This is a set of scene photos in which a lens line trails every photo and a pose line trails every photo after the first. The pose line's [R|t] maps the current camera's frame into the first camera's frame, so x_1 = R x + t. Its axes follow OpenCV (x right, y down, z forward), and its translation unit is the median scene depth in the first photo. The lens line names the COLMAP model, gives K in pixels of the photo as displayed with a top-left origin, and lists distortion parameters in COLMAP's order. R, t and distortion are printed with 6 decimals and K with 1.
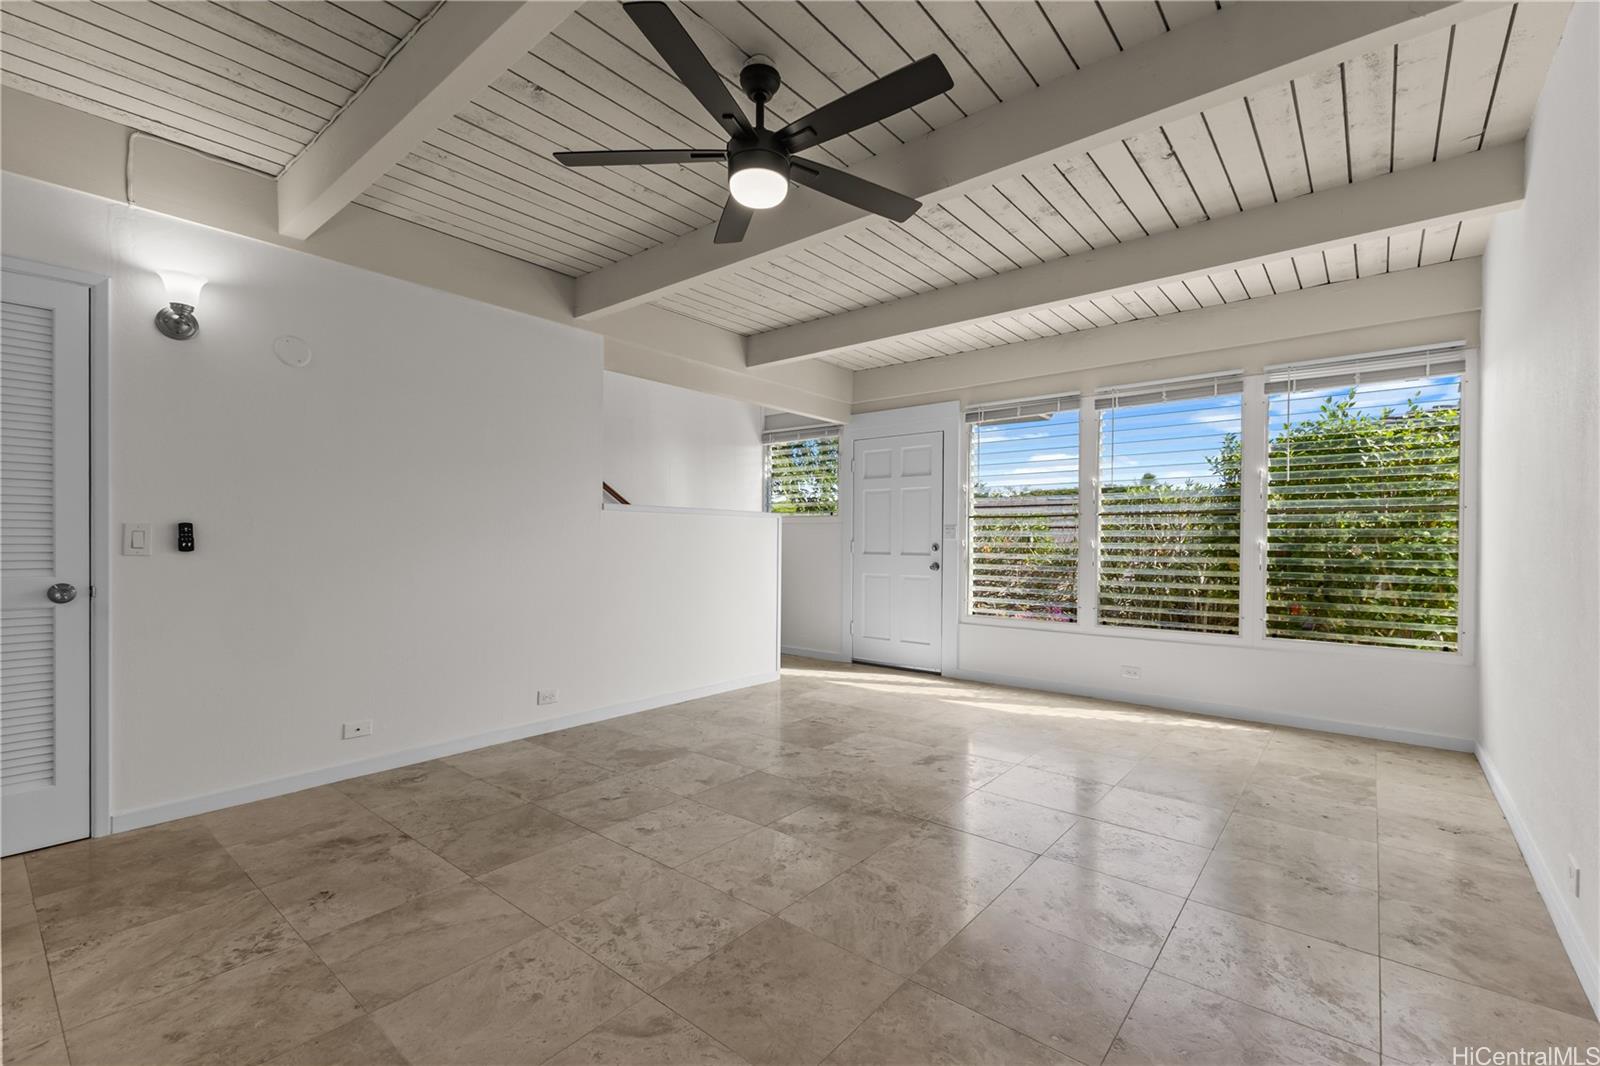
lens RADIAL K [[690.6, 0, 798.7], [0, 690.6, 546.0], [0, 0, 1]] dist [0.012576, -0.001838]
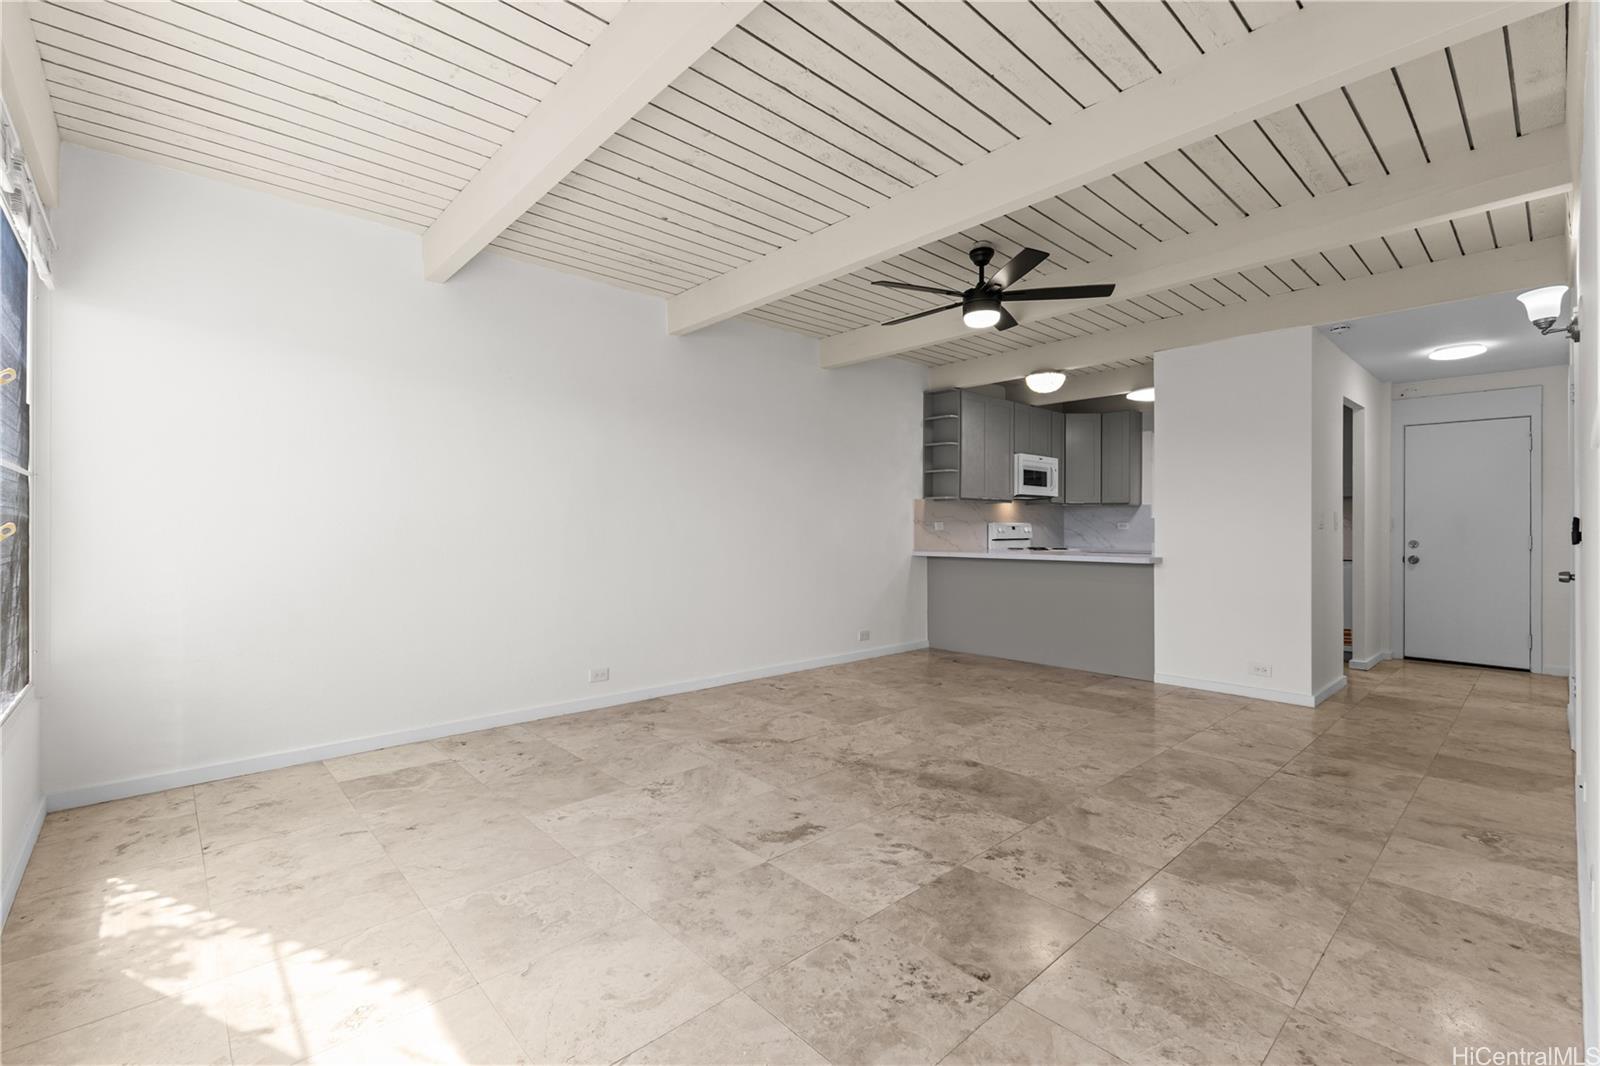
lens RADIAL K [[690.6, 0, 796.2], [0, 690.6, 524.7], [0, 0, 1]] dist [0.012576, -0.001838]
pose [[-0.989595, -0.006519, 0.143731, 0.093300], [-0.006161, 0.999977, 0.002934, -0.014657], [-0.143747, 0.002018, -0.989612, 1.793983]]
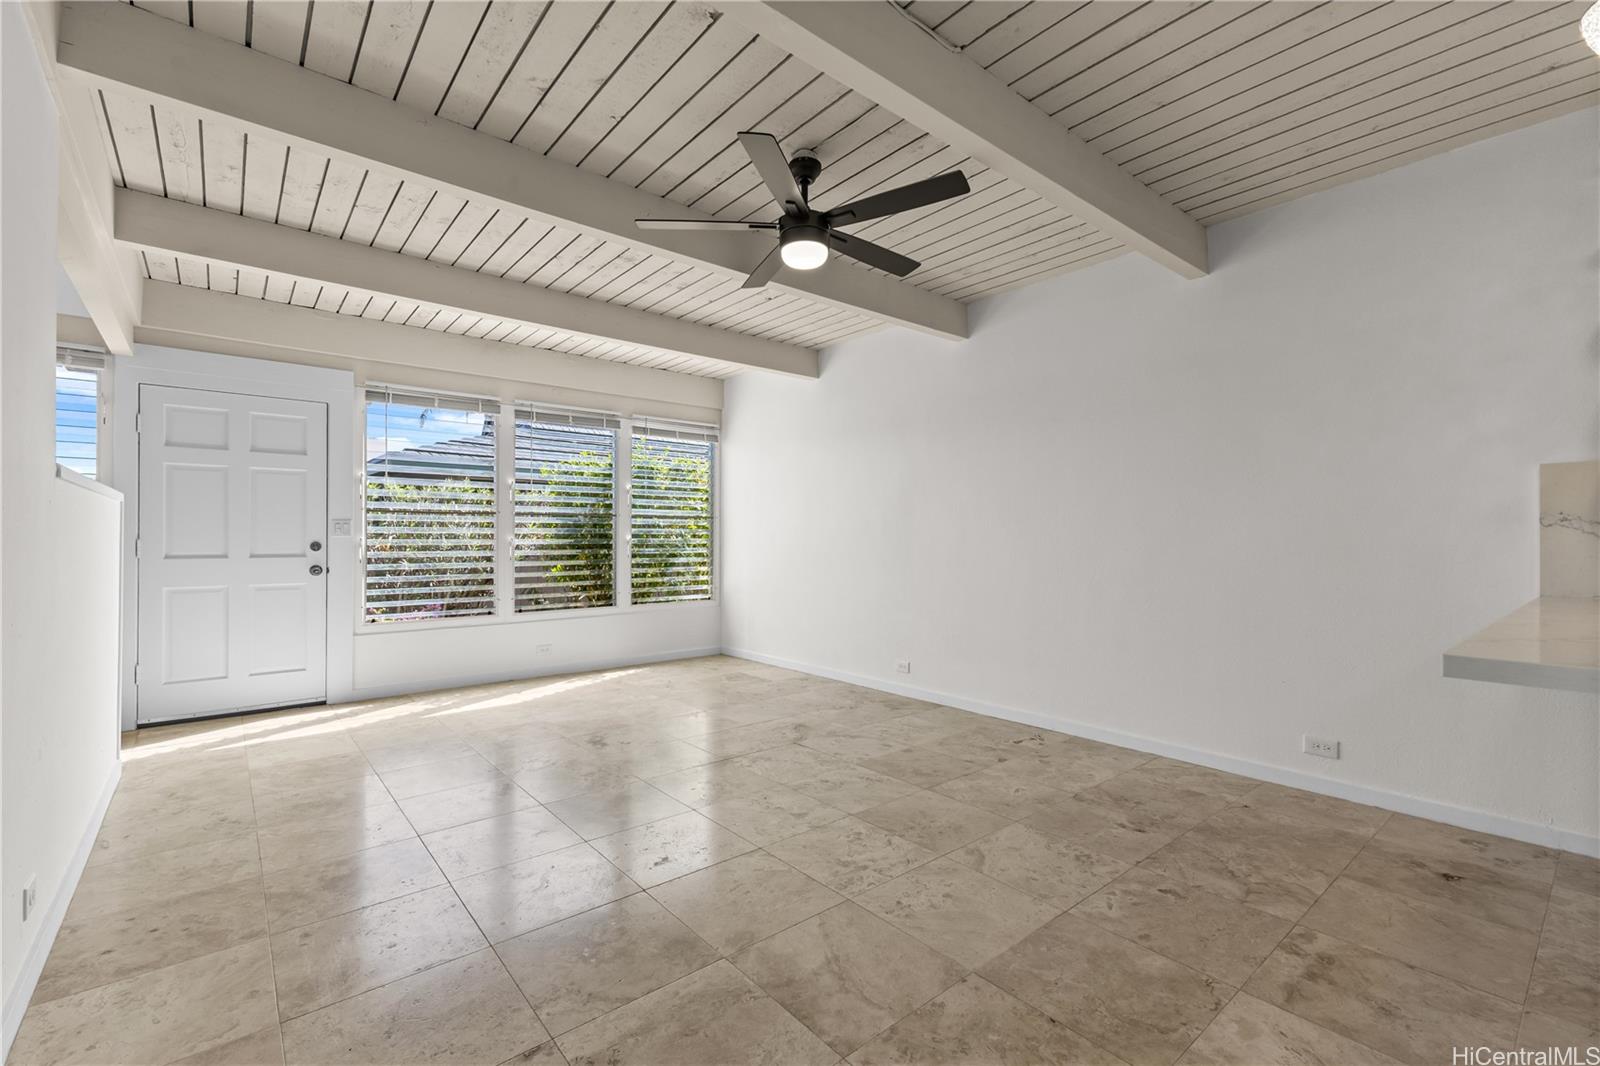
lens RADIAL K [[690.6, 0, 805.1], [0, 690.6, 537.6], [0, 0, 1]] dist [0.012576, -0.001838]
pose [[0.180073, -0.005142, 0.983640, -0.841407], [0.008926, 0.999954, 0.003593, -0.009596], [-0.983613, 0.008133, 0.180110, 0.511813]]
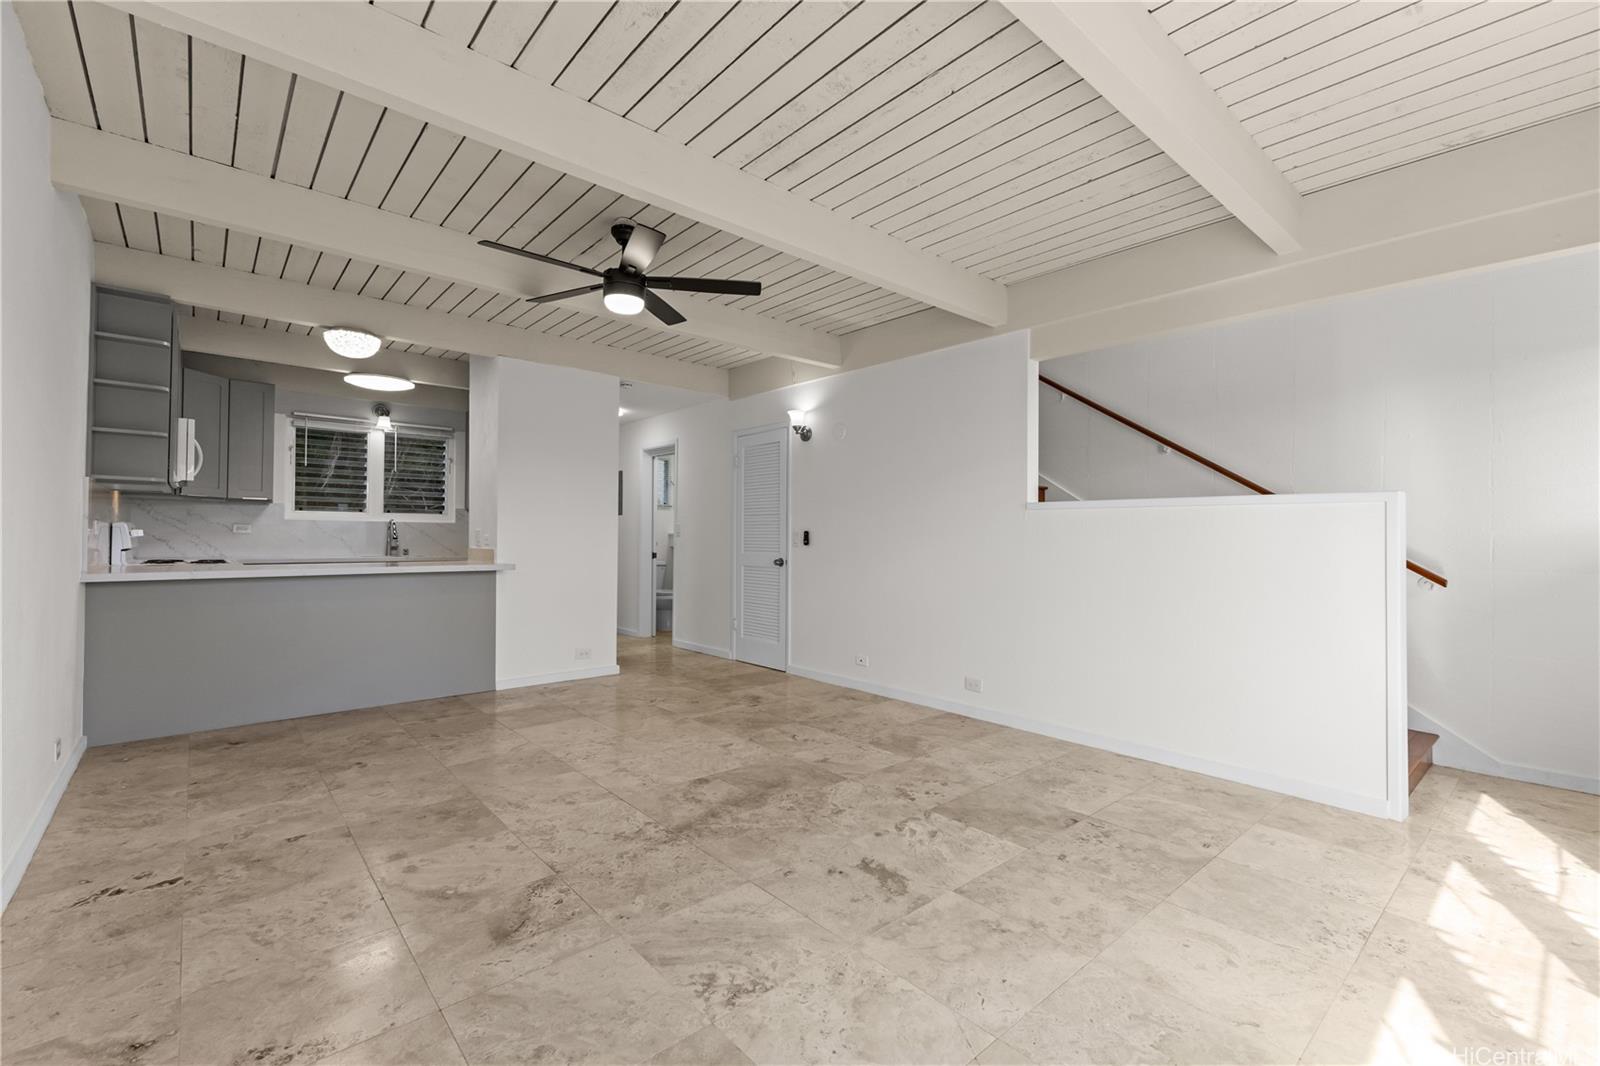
lens RADIAL K [[690.6, 0, 804.0], [0, 690.6, 525.3], [0, 0, 1]] dist [0.012576, -0.001838]
pose [[-0.161256, -0.024608, -0.986606, 0.897286], [-0.016644, 0.999615, -0.022212, -0.004117], [0.986772, 0.012839, -0.161604, 1.077577]]
